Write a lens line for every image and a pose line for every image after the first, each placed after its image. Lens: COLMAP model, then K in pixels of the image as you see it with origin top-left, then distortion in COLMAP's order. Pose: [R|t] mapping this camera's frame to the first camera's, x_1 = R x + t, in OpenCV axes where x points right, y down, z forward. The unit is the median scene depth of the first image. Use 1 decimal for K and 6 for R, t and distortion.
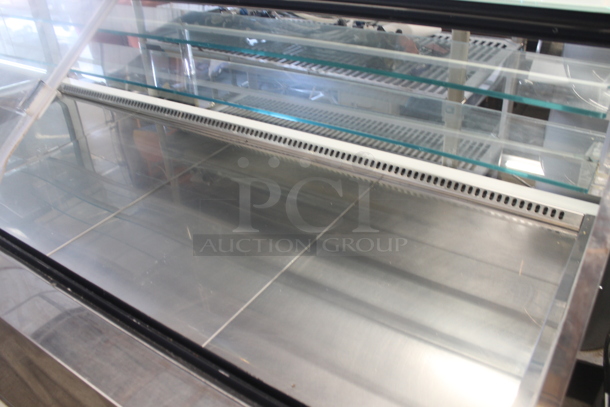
lens RADIAL K [[510.3, 0, 305.0], [0, 510.3, 203.5], [0, 0, 1]] dist [-0.167964, 0.140305]
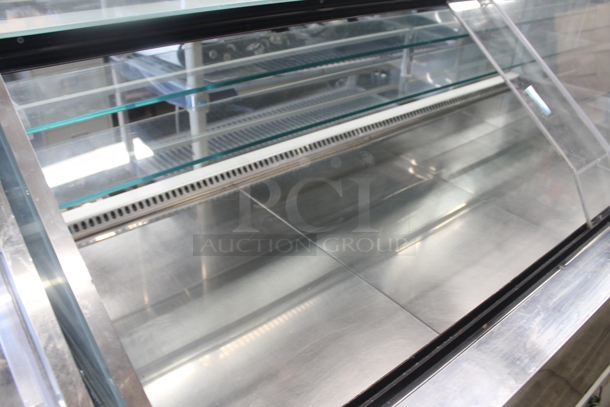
lens RADIAL K [[510.3, 0, 305.0], [0, 510.3, 203.5], [0, 0, 1]] dist [-0.167964, 0.140305]
pose [[0.252161, -0.436337, 0.863727, -0.912887], [0.482575, 0.830364, 0.278597, -0.302156], [-0.838771, 0.346562, 0.419951, 0.600448]]
